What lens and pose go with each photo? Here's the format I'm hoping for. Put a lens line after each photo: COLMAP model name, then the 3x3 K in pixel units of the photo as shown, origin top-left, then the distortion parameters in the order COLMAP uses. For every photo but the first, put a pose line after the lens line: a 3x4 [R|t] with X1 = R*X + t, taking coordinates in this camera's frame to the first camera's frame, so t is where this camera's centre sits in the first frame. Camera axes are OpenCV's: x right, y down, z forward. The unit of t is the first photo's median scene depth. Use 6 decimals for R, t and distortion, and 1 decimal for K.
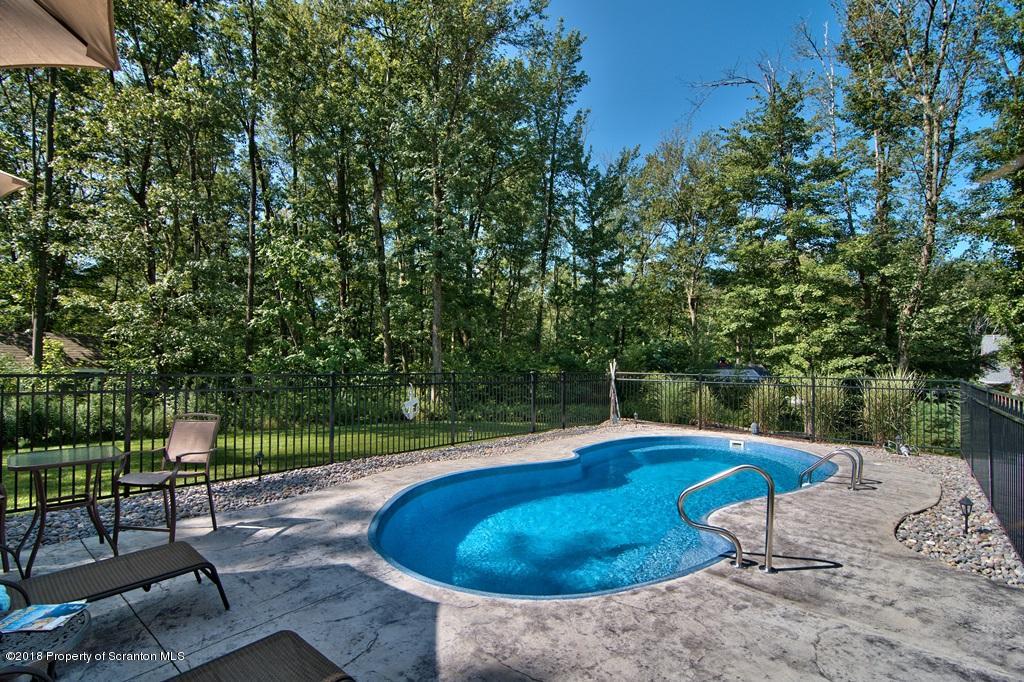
lens RADIAL K [[487.6, 0, 509.9], [0, 487.6, 353.6], [0, 0, 1]] dist [-0.014168, -0.004963]
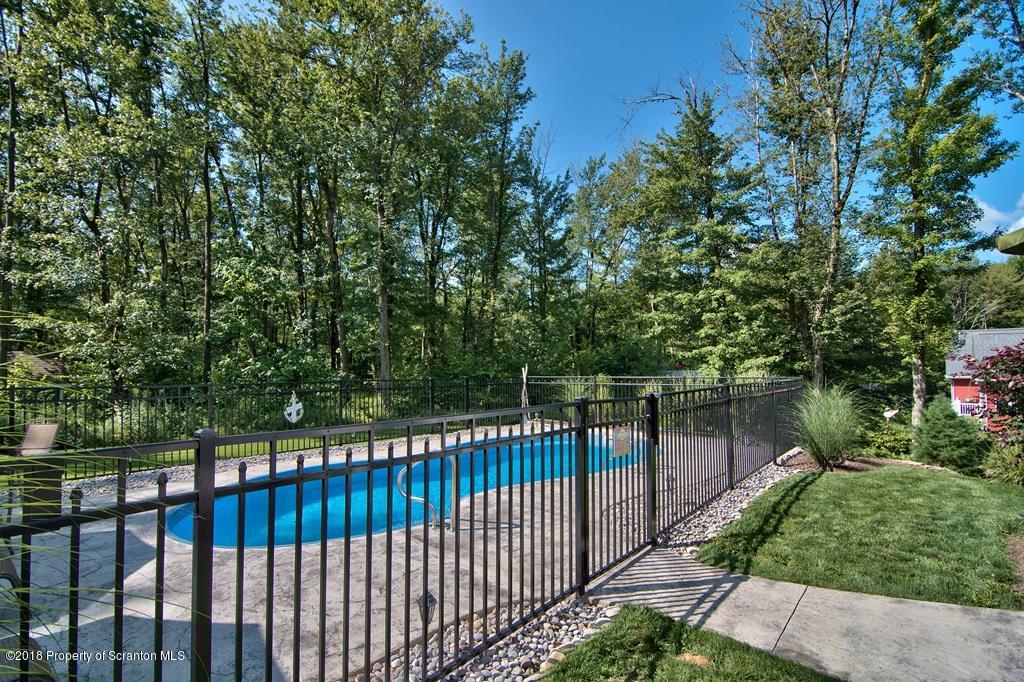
lens RADIAL K [[487.6, 0, 509.9], [0, 487.6, 353.6], [0, 0, 1]] dist [-0.014168, -0.004963]
pose [[0.999685, -0.023431, -0.008966, 0.143016], [0.023354, 0.999690, -0.008589, -0.003288], [0.009164, 0.008377, 0.999923, -0.059977]]
